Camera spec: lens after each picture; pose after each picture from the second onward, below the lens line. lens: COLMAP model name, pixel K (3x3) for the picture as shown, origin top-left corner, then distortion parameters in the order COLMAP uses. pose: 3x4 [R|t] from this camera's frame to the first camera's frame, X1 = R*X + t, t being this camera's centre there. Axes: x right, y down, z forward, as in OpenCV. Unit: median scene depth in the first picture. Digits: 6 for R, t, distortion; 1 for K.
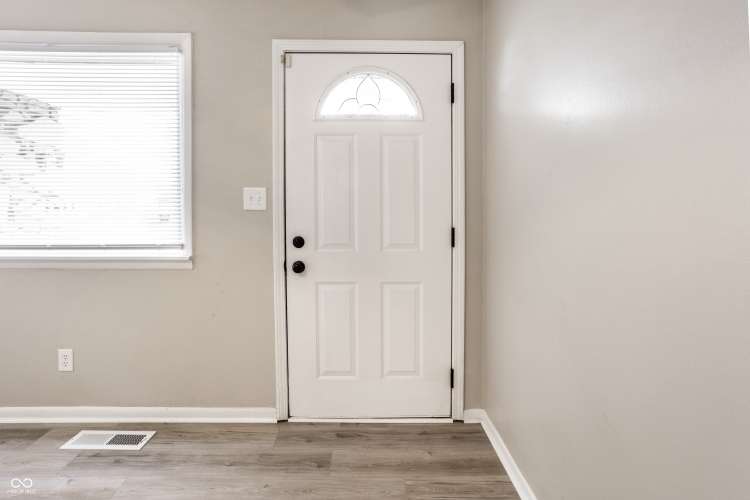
lens RADIAL K [[383.1, 0, 357.9], [0, 383.1, 247.3], [0, 0, 1]] dist [-0.021175, 0.012336]
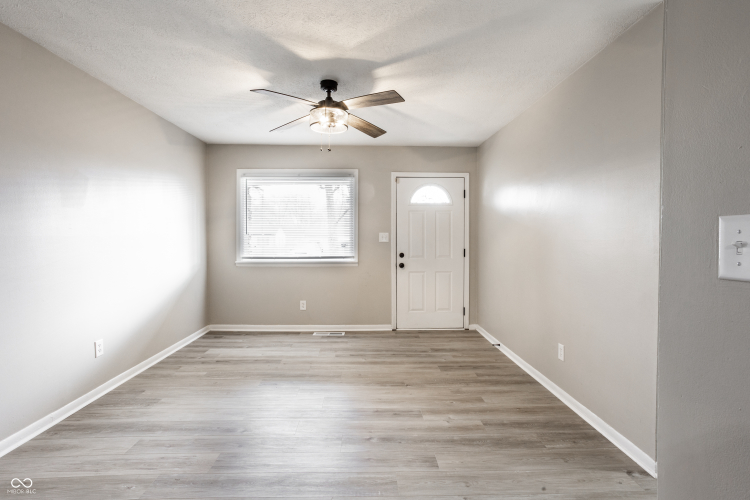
lens RADIAL K [[383.1, 0, 376.1], [0, 383.1, 247.3], [0, 0, 1]] dist [-0.021175, 0.012336]
pose [[0.999102, -0.003927, 0.042176, -0.417464], [0.003437, 0.999926, 0.011687, -0.092378], [-0.042218, -0.011531, 0.999042, -1.408197]]
